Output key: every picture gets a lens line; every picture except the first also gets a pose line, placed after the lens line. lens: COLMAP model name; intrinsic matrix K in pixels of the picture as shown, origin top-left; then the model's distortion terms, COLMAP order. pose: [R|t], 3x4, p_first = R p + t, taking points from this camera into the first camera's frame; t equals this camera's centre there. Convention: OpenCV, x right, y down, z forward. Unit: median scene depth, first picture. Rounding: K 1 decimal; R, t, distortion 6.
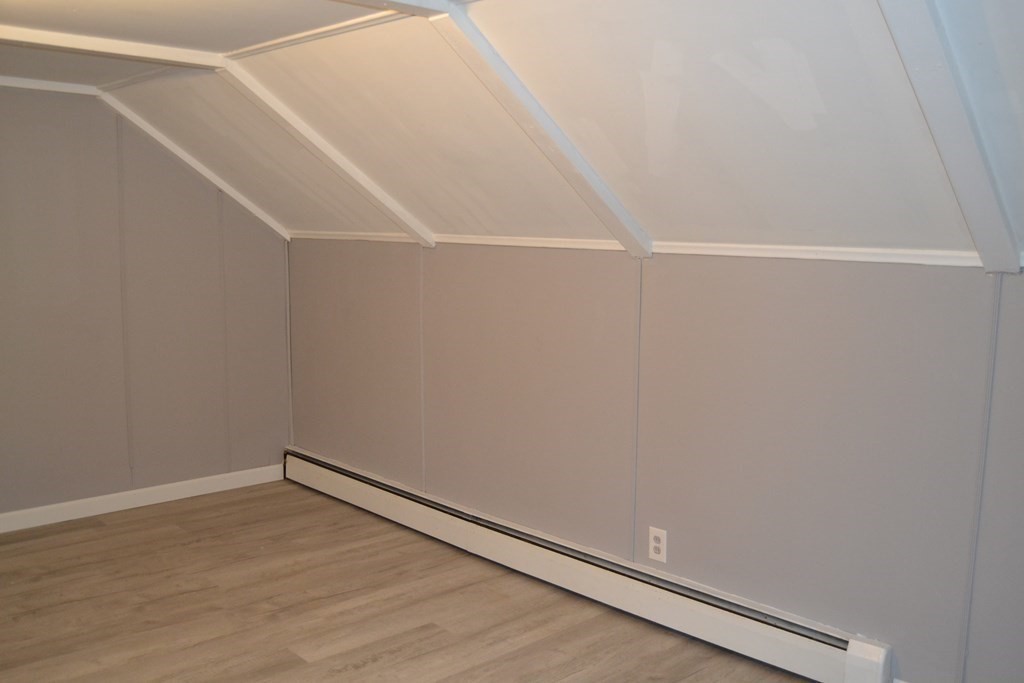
lens RADIAL K [[908.6, 0, 512.2], [0, 908.6, 342.3], [0, 0, 1]] dist [-0.090063, 0.039351]
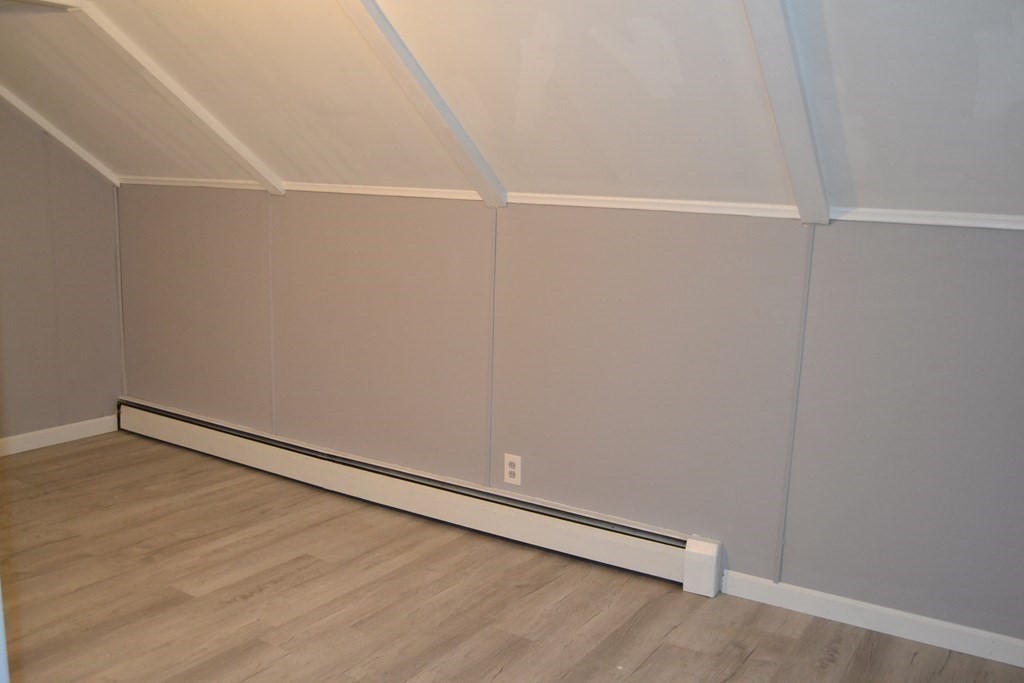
lens RADIAL K [[908.6, 0, 512.5], [0, 908.6, 342.6], [0, 0, 1]] dist [-0.090063, 0.039351]
pose [[0.972317, -0.021735, 0.232651, -0.093048], [0.008423, 0.998278, 0.058060, 0.005473], [-0.233512, -0.054494, 0.970826, -0.065145]]
